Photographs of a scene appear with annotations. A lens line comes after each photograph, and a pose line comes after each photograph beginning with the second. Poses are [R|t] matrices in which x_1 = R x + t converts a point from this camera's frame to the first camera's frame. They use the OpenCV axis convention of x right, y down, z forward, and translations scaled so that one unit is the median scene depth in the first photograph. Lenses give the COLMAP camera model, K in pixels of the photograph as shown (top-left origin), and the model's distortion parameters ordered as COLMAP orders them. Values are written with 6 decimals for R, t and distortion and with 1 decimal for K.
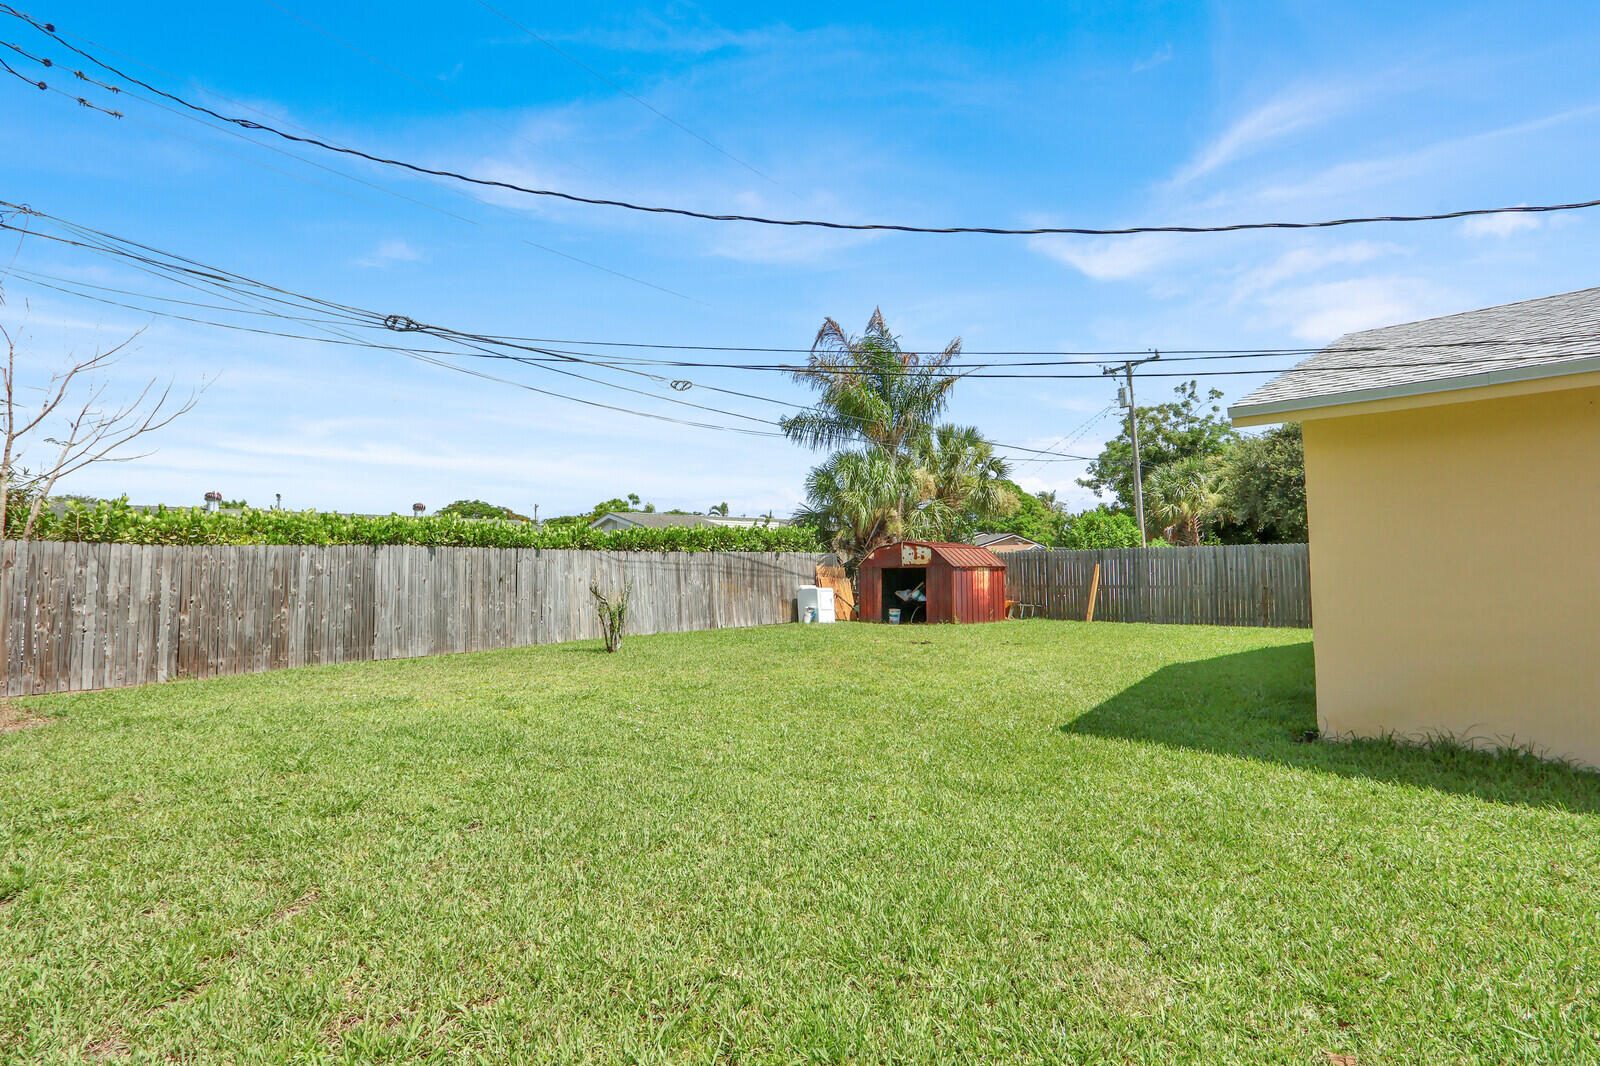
lens RADIAL K [[765.9, 0, 832.2], [0, 765.9, 533.6], [0, 0, 1]] dist [0.000450, 0.000084]
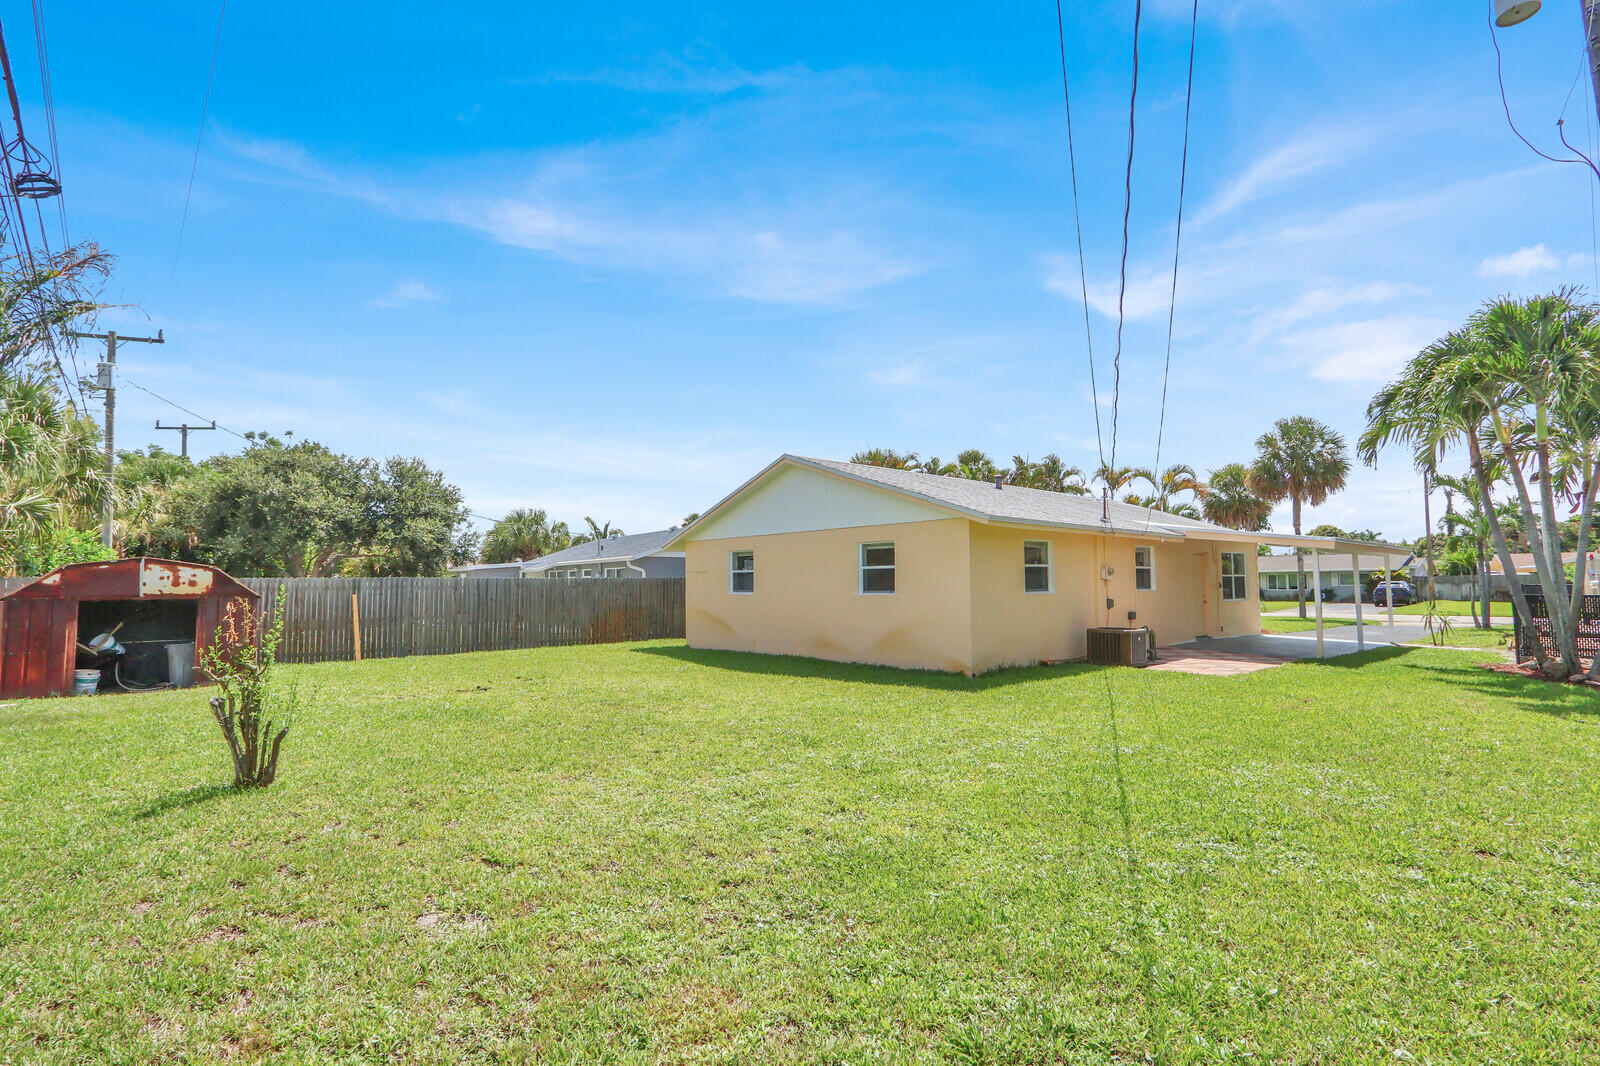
lens RADIAL K [[765.9, 0, 832.2], [0, 765.9, 533.6], [0, 0, 1]] dist [0.000450, 0.000084]
pose [[0.049573, 0.077917, 0.995727, -0.512303], [-0.043636, 0.996169, -0.075779, 0.014150], [-0.997817, -0.039693, 0.052783, 0.419533]]
